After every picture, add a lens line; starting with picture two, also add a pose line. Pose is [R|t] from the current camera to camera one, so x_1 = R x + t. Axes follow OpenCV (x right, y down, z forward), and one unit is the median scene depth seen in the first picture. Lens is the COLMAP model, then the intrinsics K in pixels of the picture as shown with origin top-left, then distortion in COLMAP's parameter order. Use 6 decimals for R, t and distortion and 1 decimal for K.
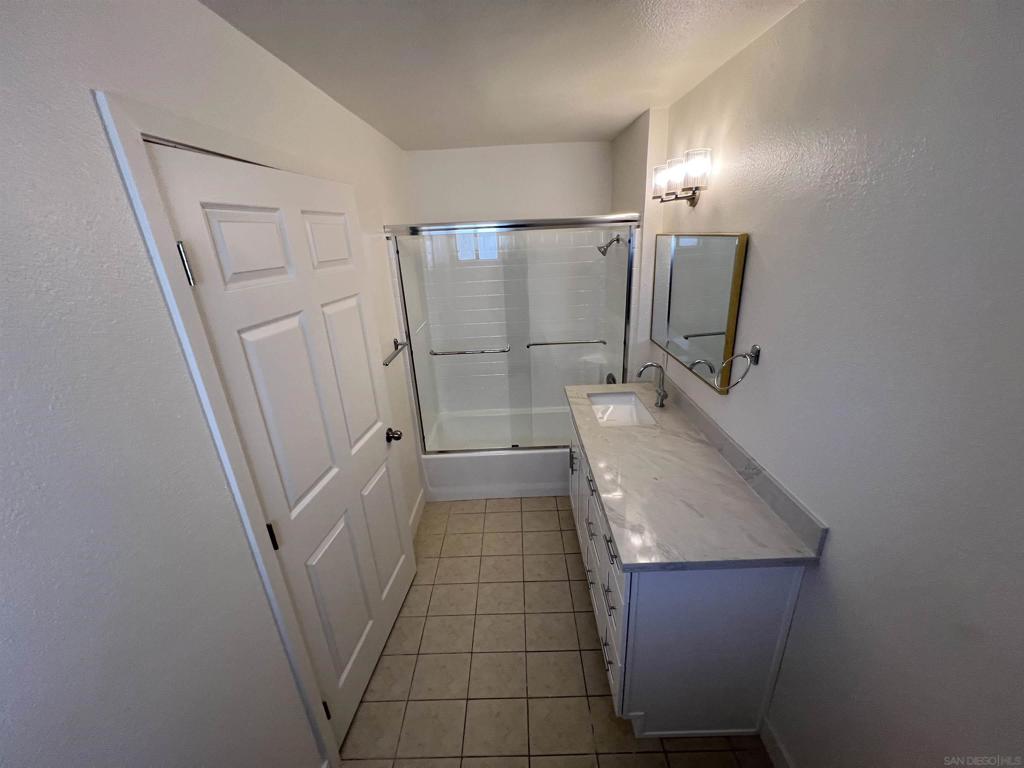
lens RADIAL K [[409.5, 0, 509.8], [0, 409.5, 387.6], [0, 0, 1]] dist [-0.003385, -0.000741]
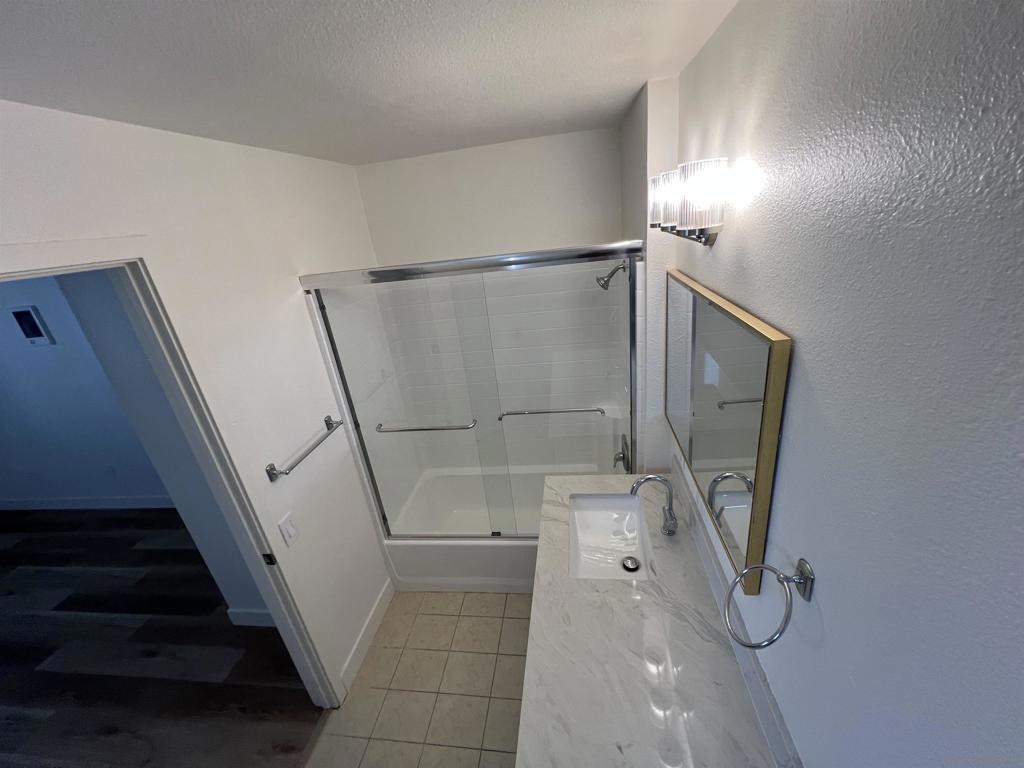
lens RADIAL K [[409.5, 0, 510.2], [0, 409.5, 385.1], [0, 0, 1]] dist [-0.003385, -0.000741]
pose [[0.988304, -0.010543, -0.152131, 0.194238], [0.017301, 0.998918, 0.043172, -0.210403], [0.151511, -0.045299, 0.987417, 0.277619]]
